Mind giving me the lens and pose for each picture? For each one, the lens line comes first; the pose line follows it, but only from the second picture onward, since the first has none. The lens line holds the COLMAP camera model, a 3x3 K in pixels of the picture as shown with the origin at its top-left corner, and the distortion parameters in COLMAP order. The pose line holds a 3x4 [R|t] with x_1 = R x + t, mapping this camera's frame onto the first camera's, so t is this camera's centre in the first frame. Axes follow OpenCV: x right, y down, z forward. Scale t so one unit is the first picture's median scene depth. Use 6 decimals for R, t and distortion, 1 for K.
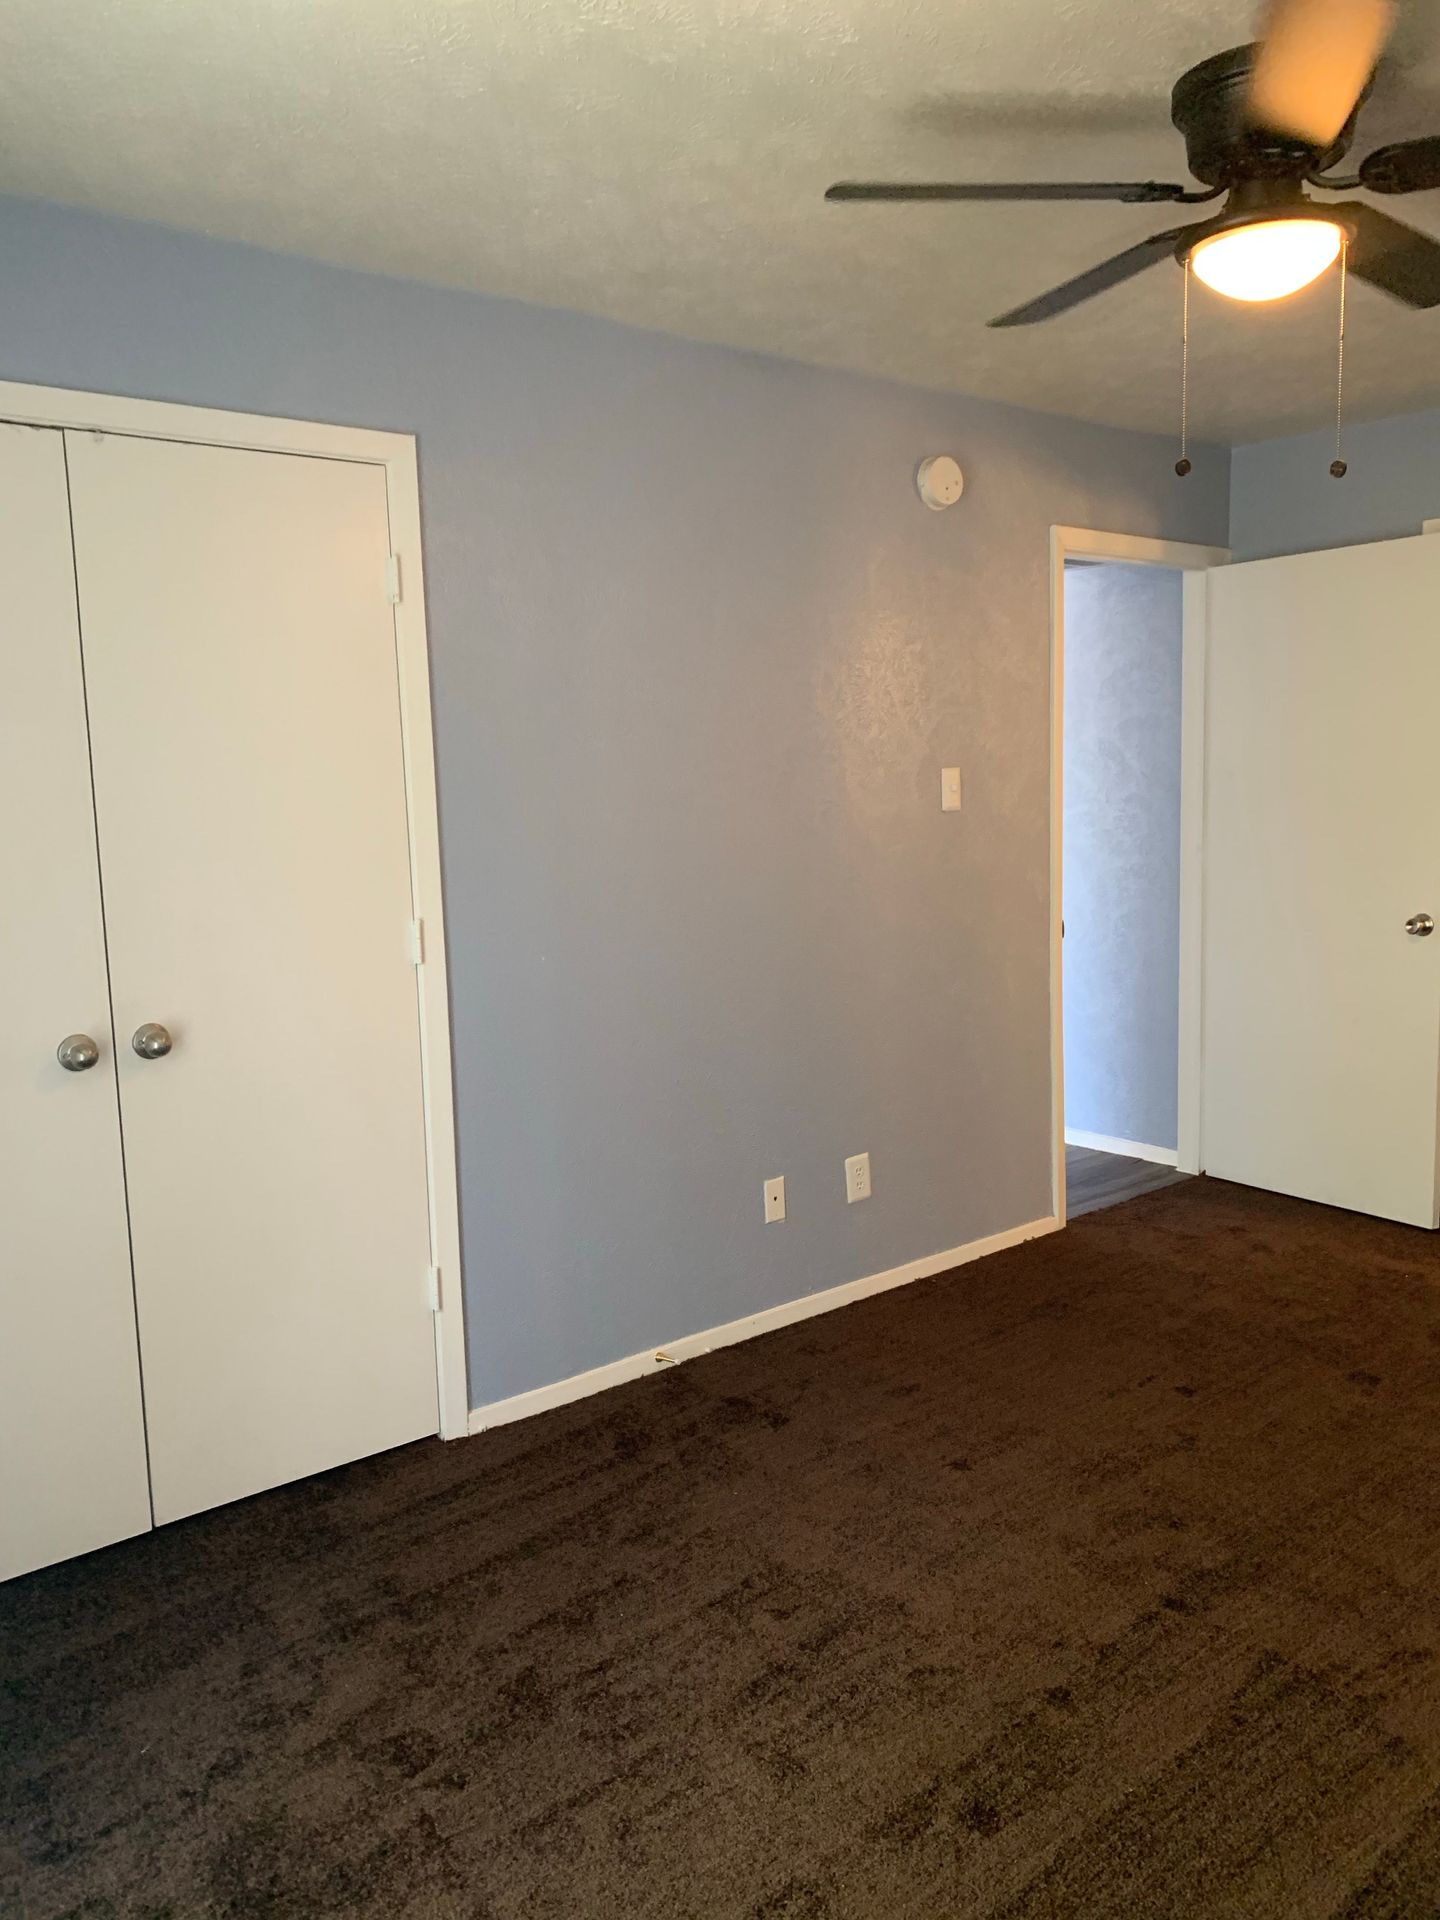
lens RADIAL K [[1464.1, 0, 727.2], [0, 1464.1, 958.5], [0, 0, 1]] dist [0.023179, -0.013824]
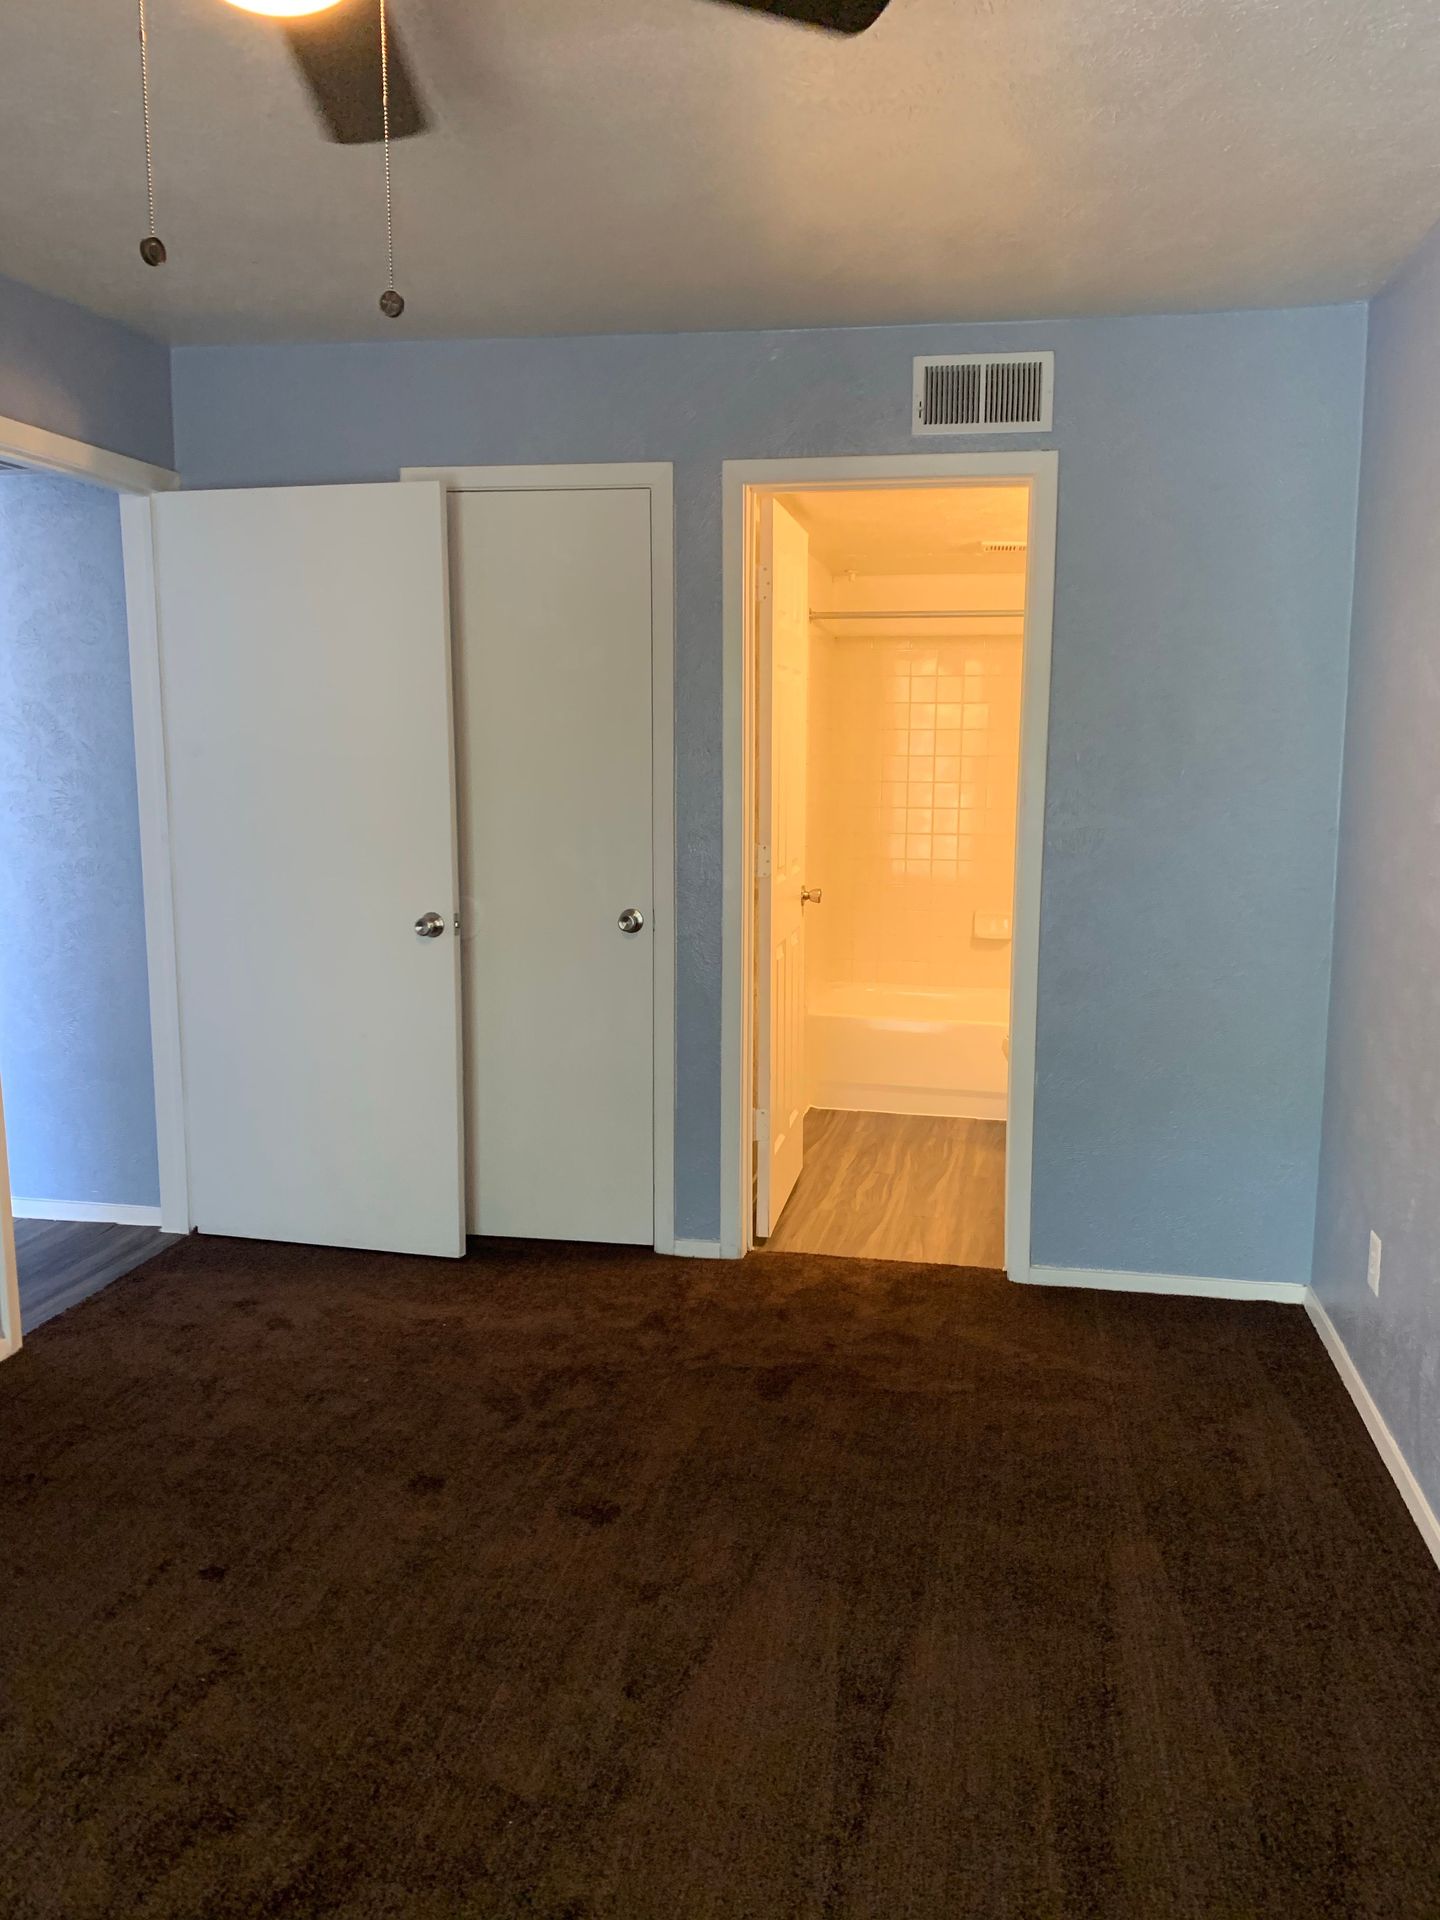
lens RADIAL K [[1464.1, 0, 730.1], [0, 1464.1, 947.1], [0, 0, 1]] dist [0.023179, -0.013824]
pose [[0.767209, -0.063816, 0.638214, 0.041107], [0.056660, 0.997891, 0.031668, -0.024820], [-0.638889, 0.011866, 0.769207, 0.186508]]
